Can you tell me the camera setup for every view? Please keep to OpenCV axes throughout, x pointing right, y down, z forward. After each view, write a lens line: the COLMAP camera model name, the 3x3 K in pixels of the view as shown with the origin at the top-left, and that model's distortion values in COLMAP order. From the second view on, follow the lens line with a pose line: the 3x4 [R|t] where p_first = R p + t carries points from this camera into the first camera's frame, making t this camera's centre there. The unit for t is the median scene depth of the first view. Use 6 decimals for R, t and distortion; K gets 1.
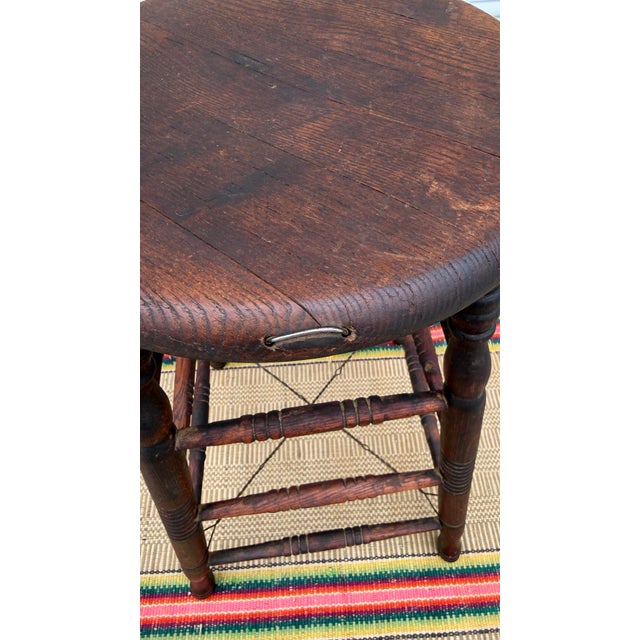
lens RADIAL K [[457.4, 0, 320.0], [0, 457.4, 284.1], [0, 0, 1]] dist [0.002878, 0.001101]
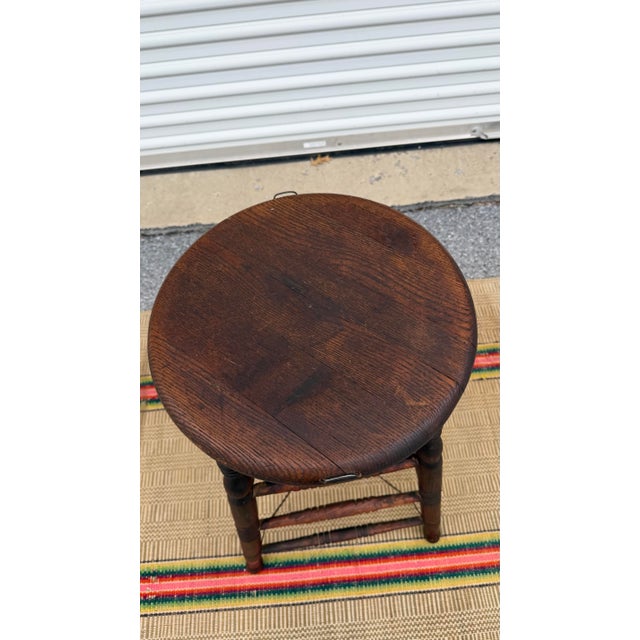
lens RADIAL K [[456.0, 0, 321.4], [0, 456.0, 318.7], [0, 0, 1]] dist [0.003301, -0.028699]
pose [[0.999396, -0.034360, -0.005127, -0.020531], [0.034716, 0.993217, 0.110975, -0.236380], [0.001279, -0.111086, 0.993810, -0.297365]]
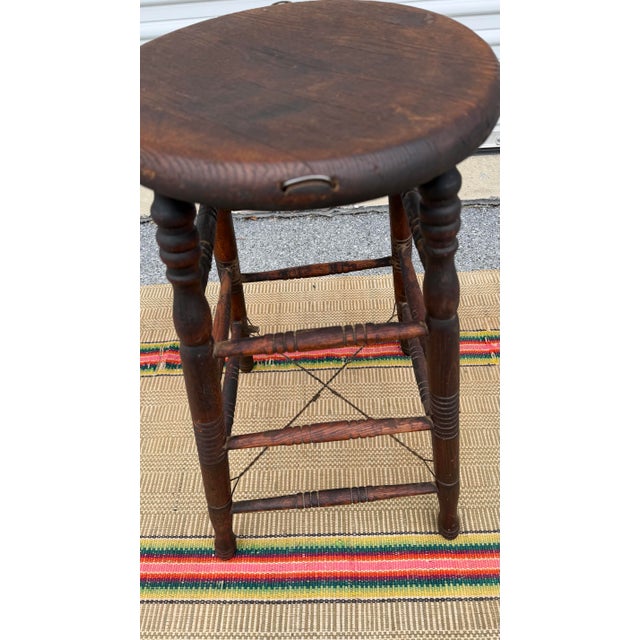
lens RADIAL K [[449.2, 0, 320.8], [0, 449.2, 321.4], [0, 0, 1]] dist [0.026789, -0.042470]
pose [[0.998100, 0.021083, -0.057899, 0.030657], [-0.024922, 0.997482, -0.066404, 0.178006], [0.056353, 0.067721, 0.996112, -0.128629]]
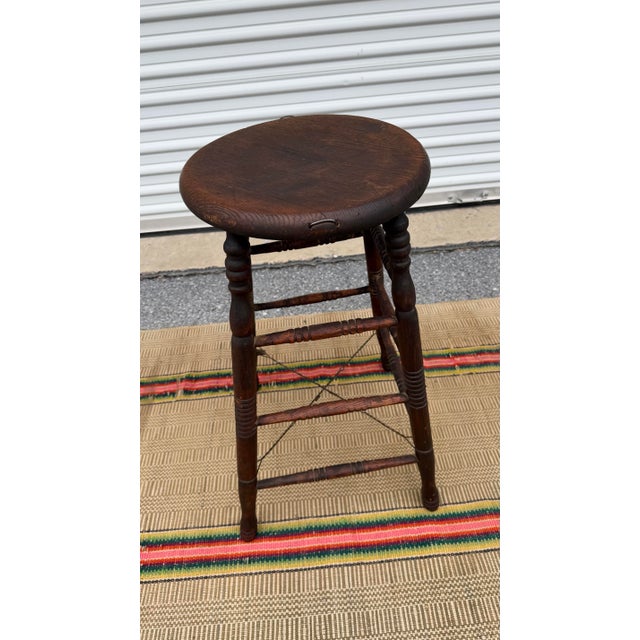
lens RADIAL K [[447.7, 0, 317.0], [0, 447.7, 316.9], [0, 0, 1]] dist [0.045862, -0.091200]
pose [[0.999217, -0.035842, -0.016731, -0.009990], [0.031702, 0.978639, -0.203127, 0.328830], [0.023654, 0.202438, 0.979009, -0.429315]]
